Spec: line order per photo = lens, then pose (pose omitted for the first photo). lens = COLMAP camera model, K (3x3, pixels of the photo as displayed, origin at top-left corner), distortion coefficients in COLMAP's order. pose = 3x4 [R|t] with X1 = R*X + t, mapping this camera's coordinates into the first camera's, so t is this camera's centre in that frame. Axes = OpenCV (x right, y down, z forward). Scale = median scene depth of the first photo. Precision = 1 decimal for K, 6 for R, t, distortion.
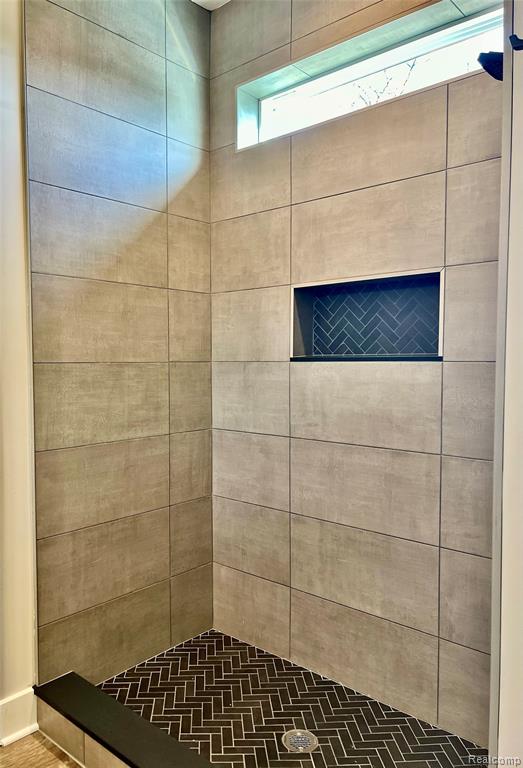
lens RADIAL K [[589.9, 0, 258.8], [0, 589.9, 388.7], [0, 0, 1]] dist [0.064496, -0.106356]
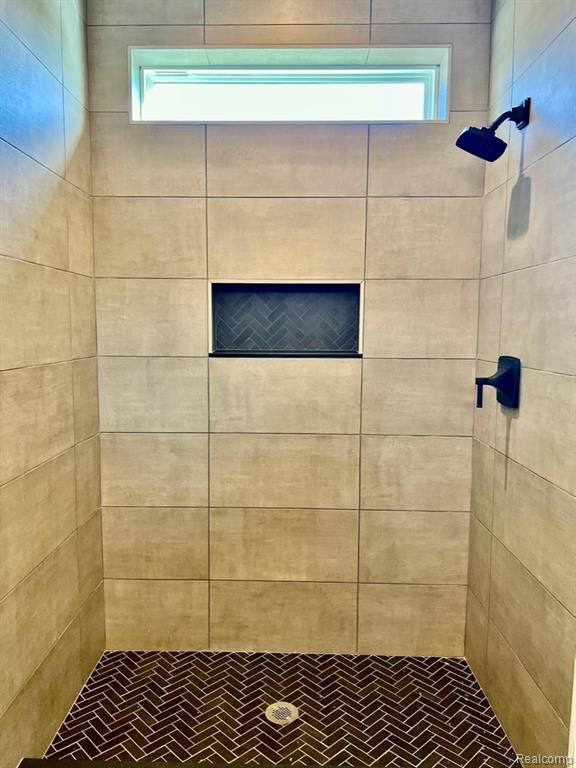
lens RADIAL K [[578.1, 0, 287.4], [0, 578.1, 384.1], [0, 0, 1]] dist [0.068755, -0.092830]
pose [[0.741954, -0.057627, 0.667970, -0.512101], [0.020995, 0.997808, 0.062763, -0.060352], [-0.670122, -0.032543, 0.741537, 0.192556]]
